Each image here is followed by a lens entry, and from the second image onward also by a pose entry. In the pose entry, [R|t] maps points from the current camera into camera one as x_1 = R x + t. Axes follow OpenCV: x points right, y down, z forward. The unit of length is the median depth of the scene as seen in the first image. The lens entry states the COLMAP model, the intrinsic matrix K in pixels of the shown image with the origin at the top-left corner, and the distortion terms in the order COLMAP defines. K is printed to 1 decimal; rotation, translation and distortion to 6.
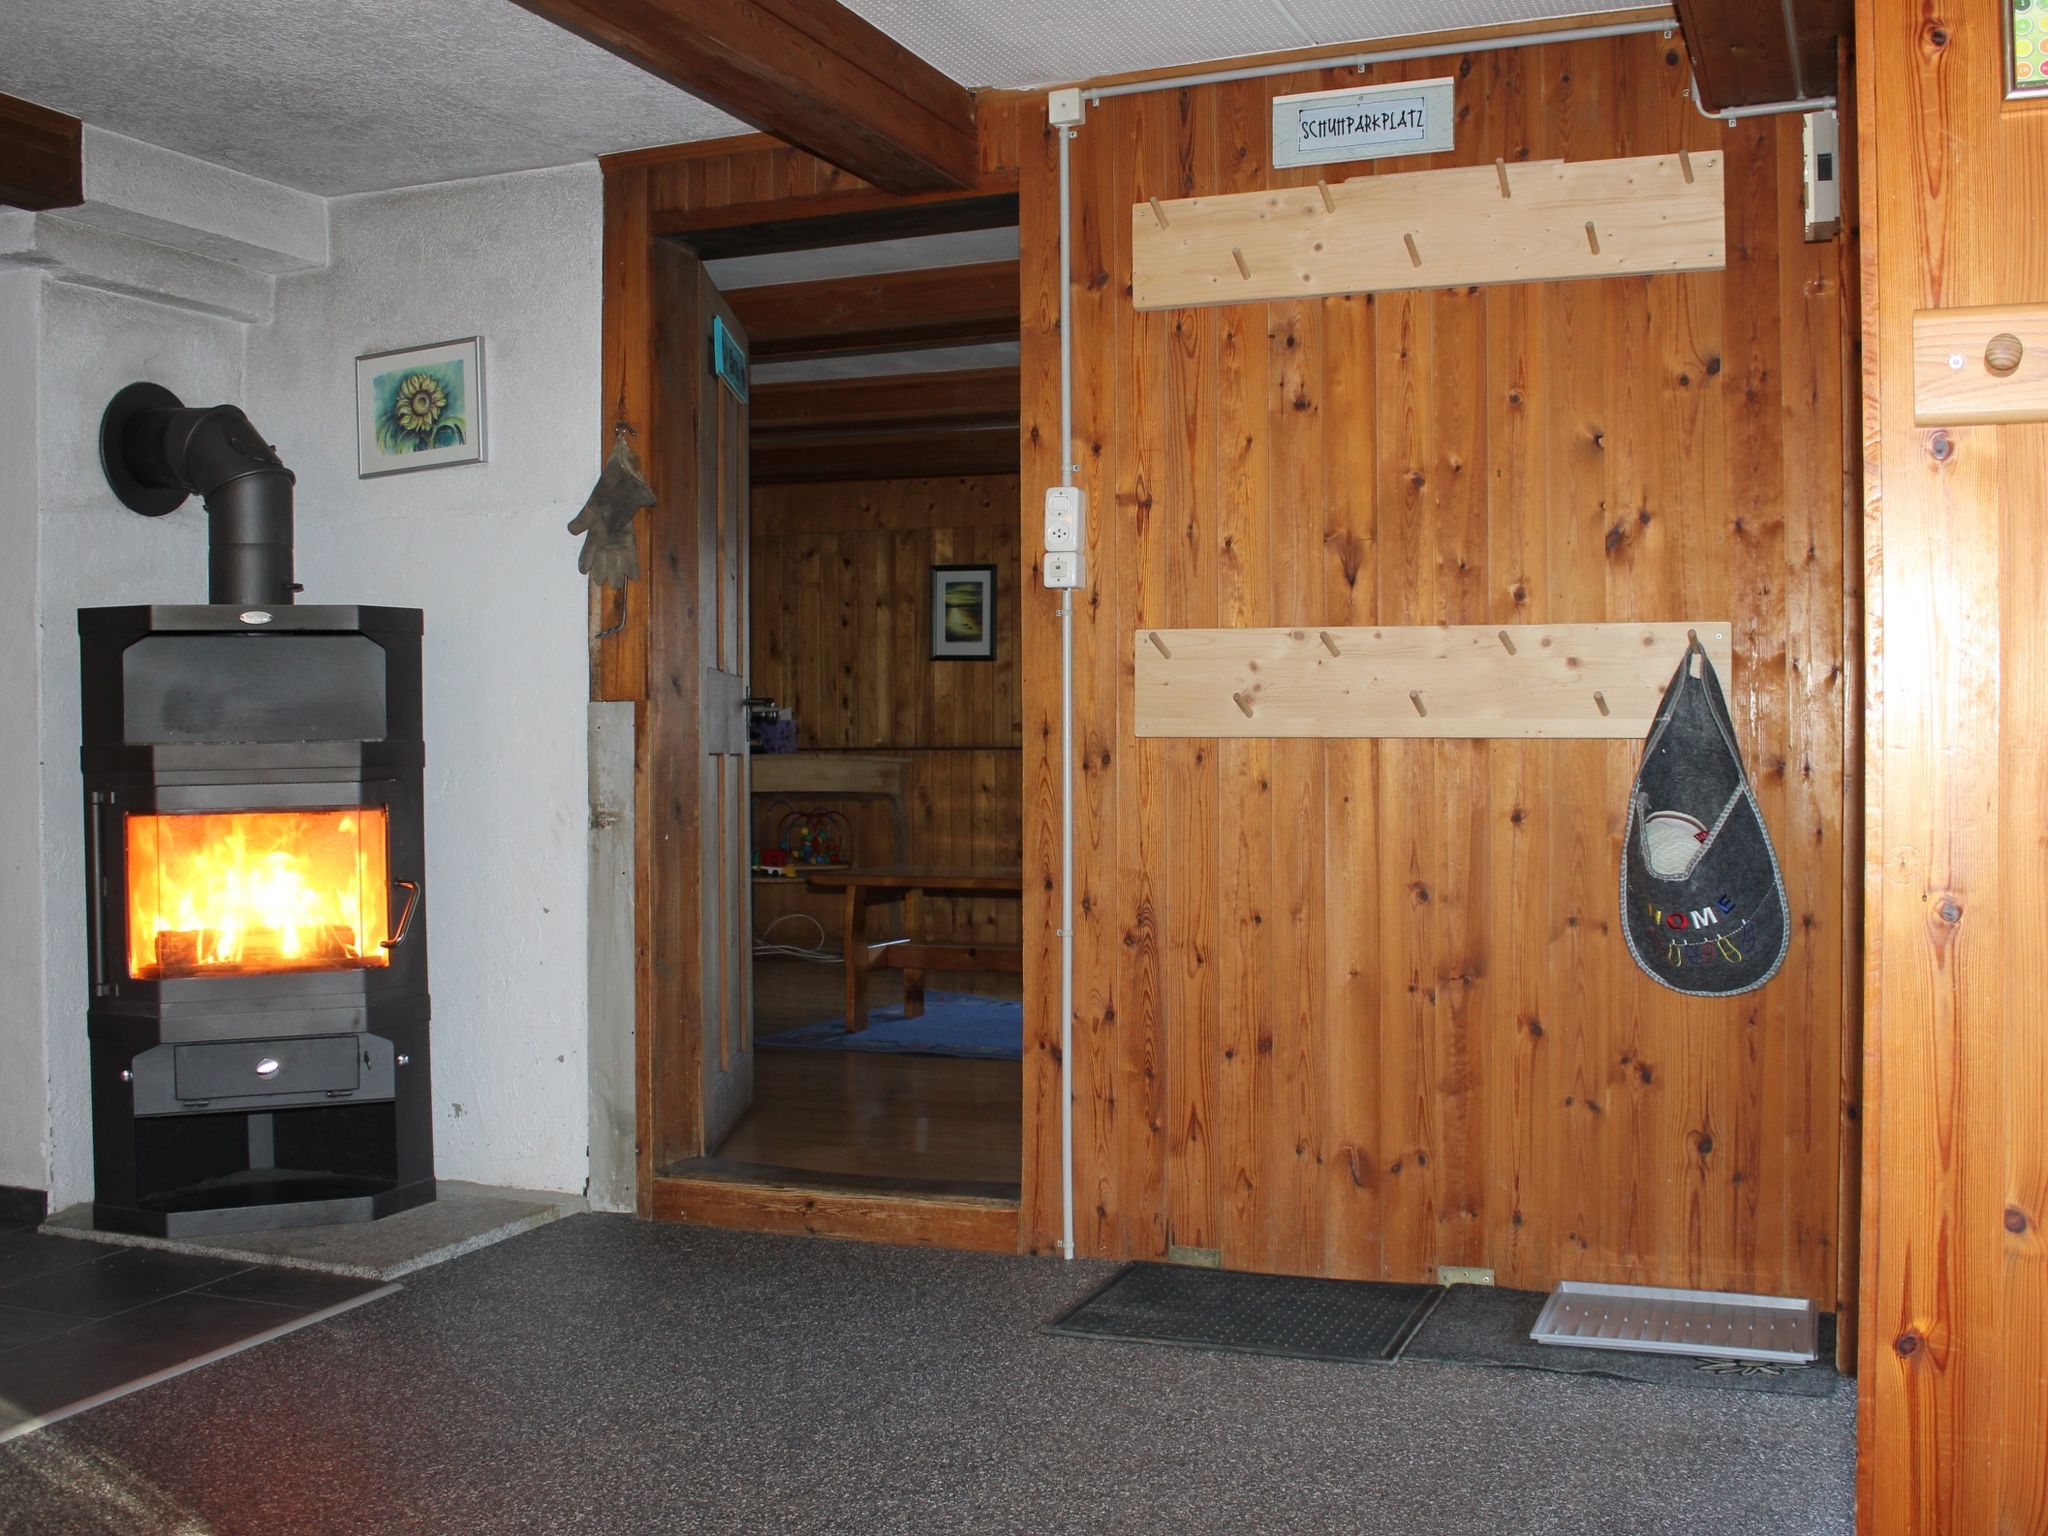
lens RADIAL K [[2254.8, 0, 1022.8], [0, 2254.8, 769.1], [0, 0, 1]] dist [0.006059, 0.000000]
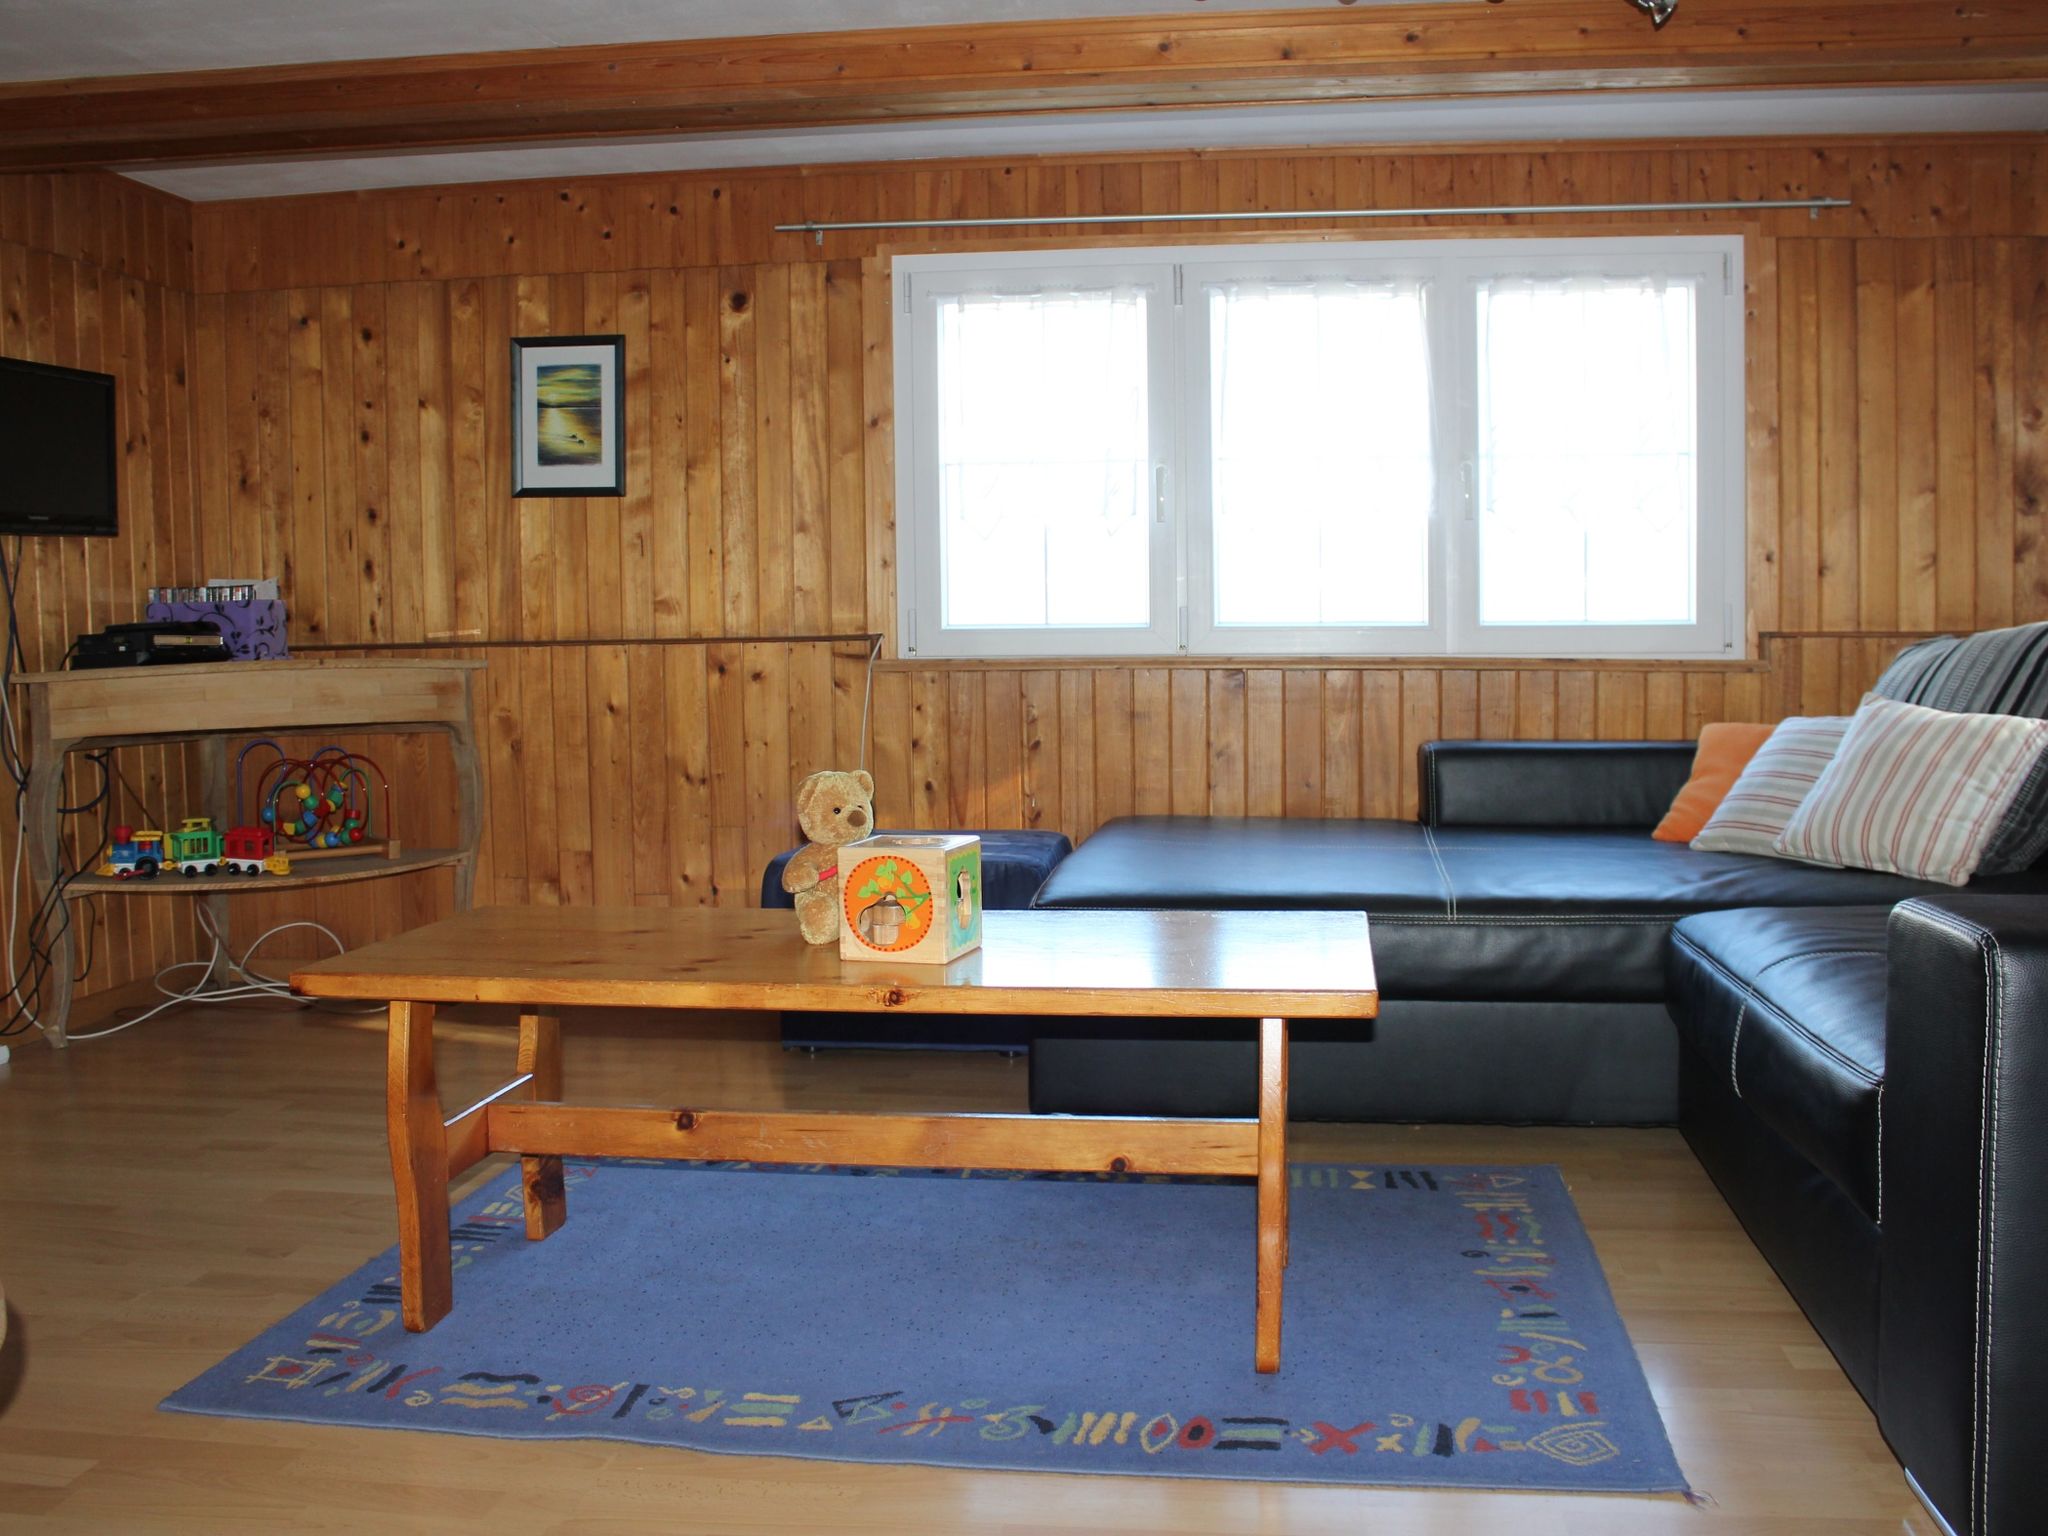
lens RADIAL K [[1979.3, 0, 1027.0], [0, 1979.3, 759.3], [0, 0, 1]] dist [-0.113865, 0.000000]
pose [[0.969789, -0.026773, 0.242470, -0.036803], [0.013437, 0.998313, 0.056487, -0.006185], [-0.243574, -0.051523, 0.968513, 0.459797]]
